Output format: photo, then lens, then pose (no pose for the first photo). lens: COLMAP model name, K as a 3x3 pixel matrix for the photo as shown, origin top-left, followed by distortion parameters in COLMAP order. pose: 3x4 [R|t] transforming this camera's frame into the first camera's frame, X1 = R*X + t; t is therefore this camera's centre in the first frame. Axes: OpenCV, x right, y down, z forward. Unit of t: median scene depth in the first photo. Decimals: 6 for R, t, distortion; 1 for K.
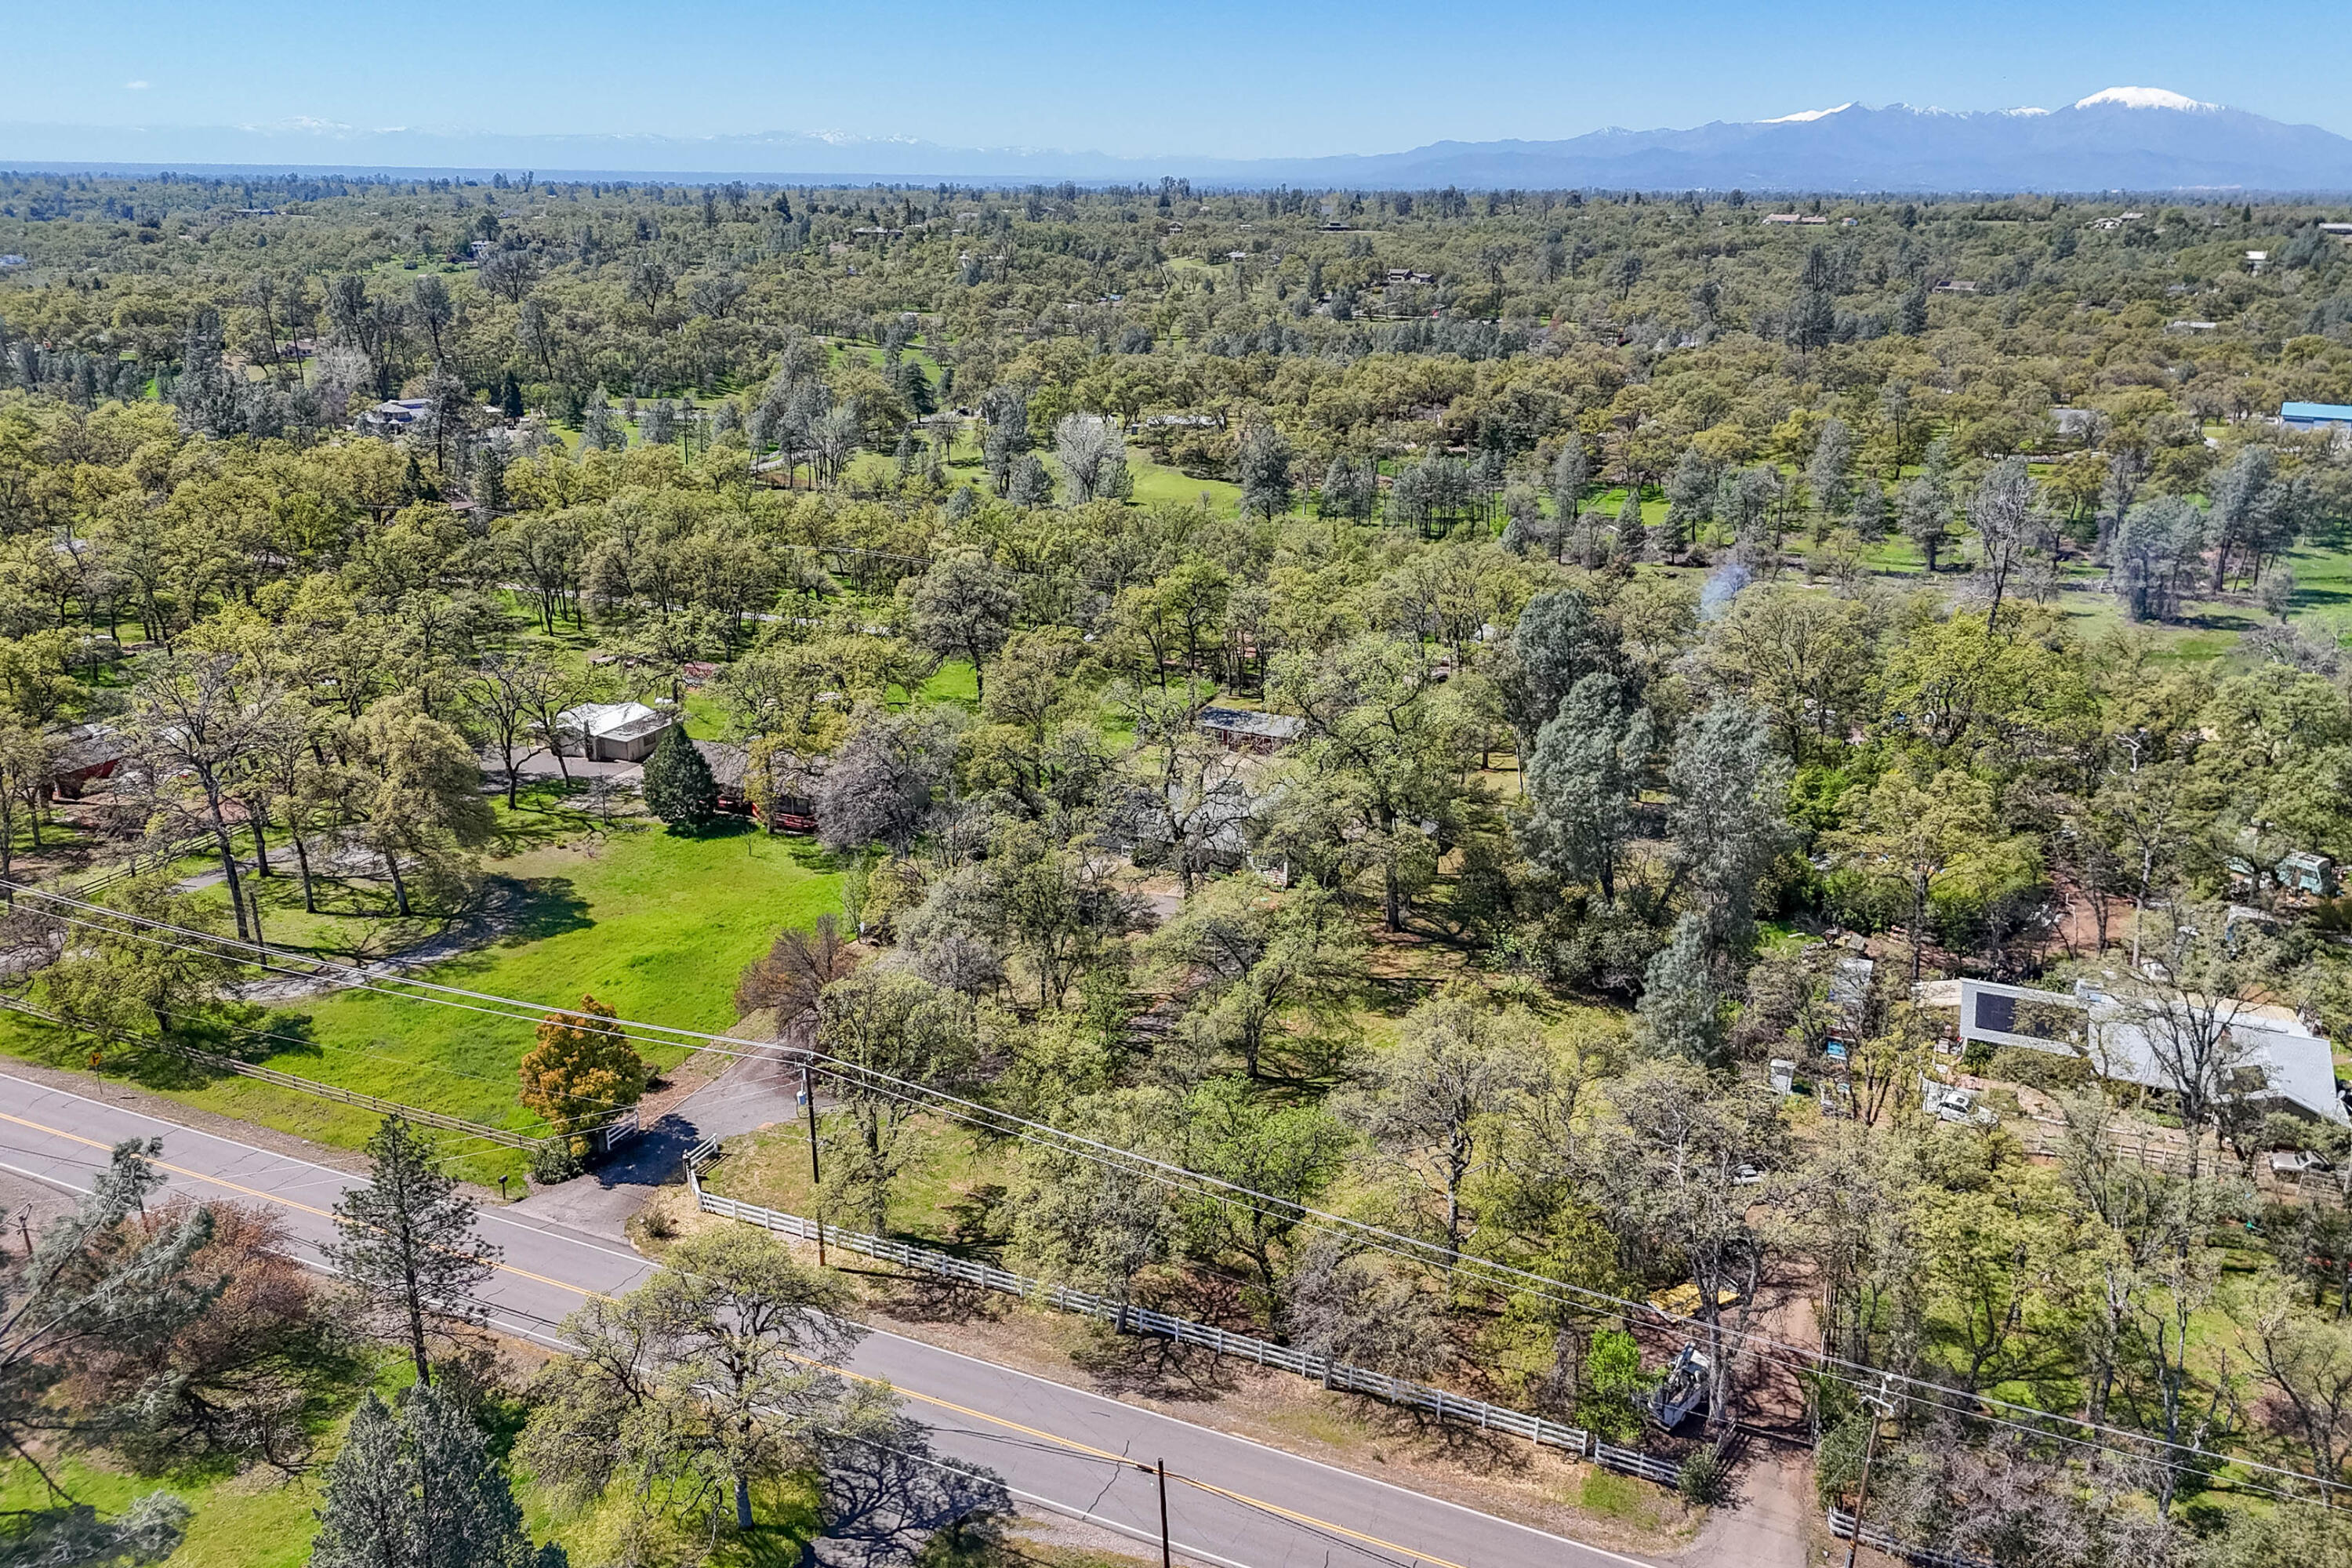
lens RADIAL K [[1721.4, 0, 1173.5], [0, 1721.4, 747.8], [0, 0, 1]] dist [0.076877, -0.082390]
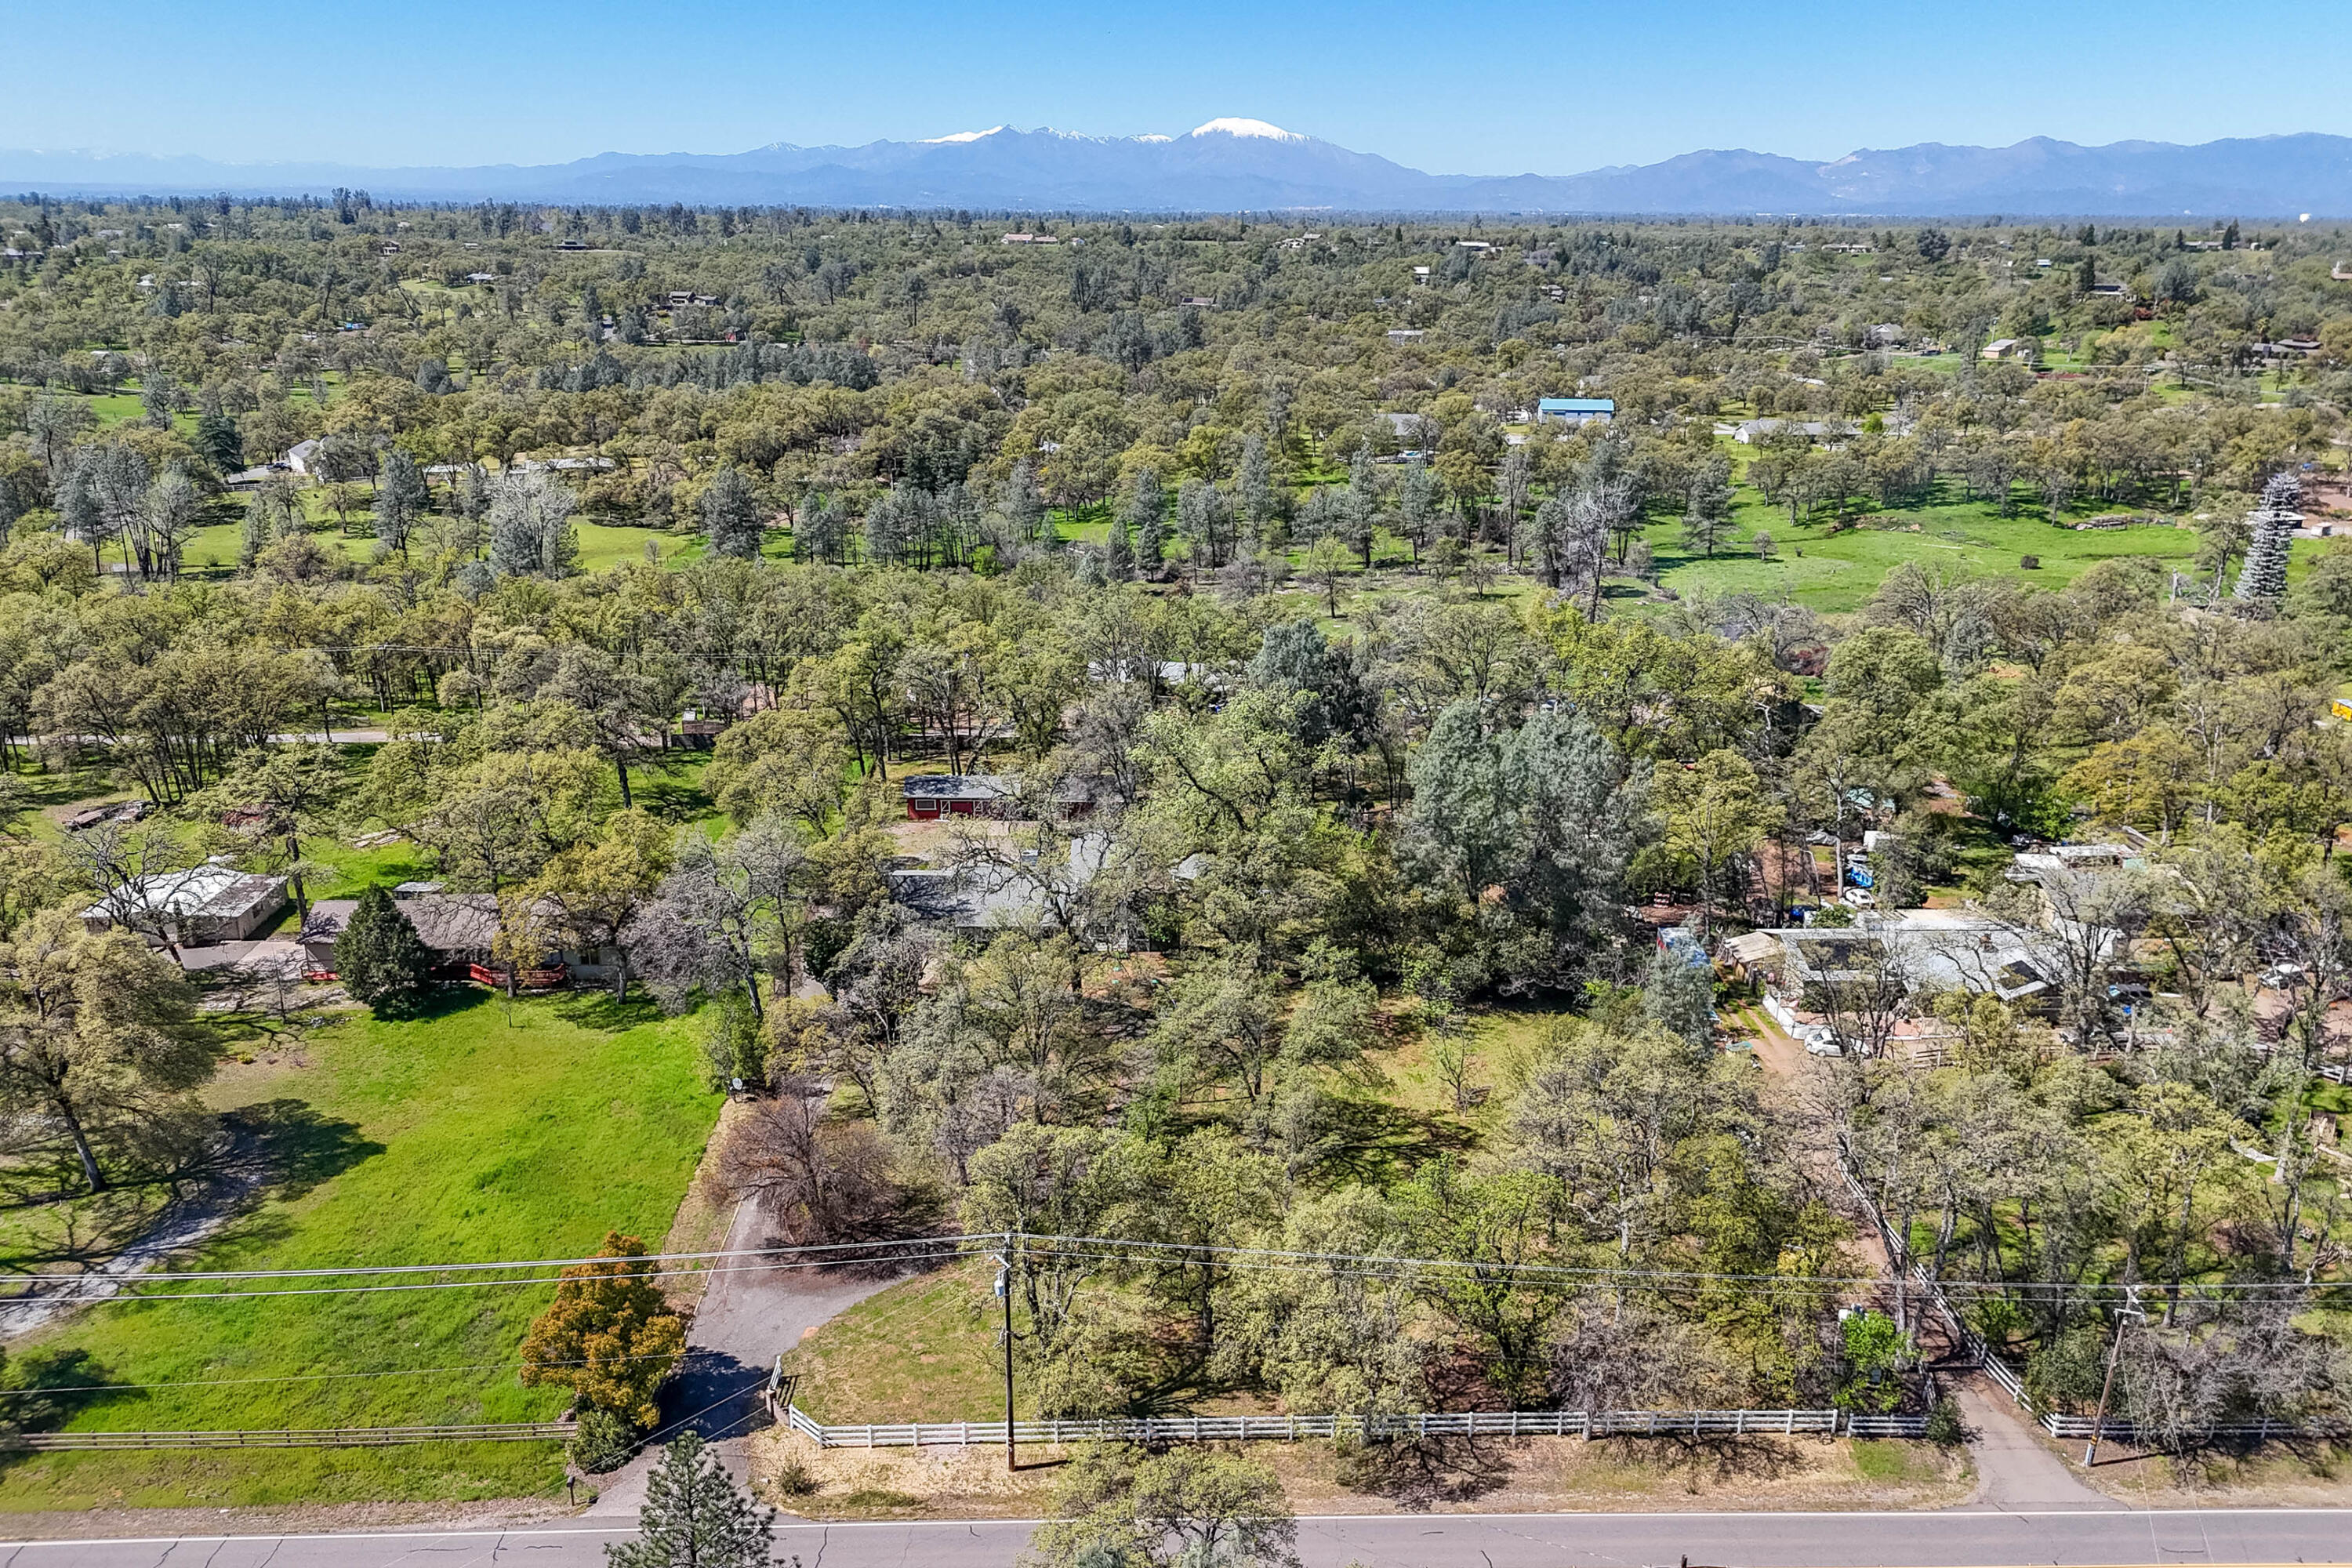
lens RADIAL K [[1725.4, 0, 1176.0], [0, 1725.4, 784.0], [0, 0, 1]] dist [0.073969, -0.066763]
pose [[0.905825, -0.134148, 0.401852, -0.241180], [0.130279, 0.990784, 0.037083, -0.037987], [-0.403123, 0.018762, 0.914954, 0.082001]]
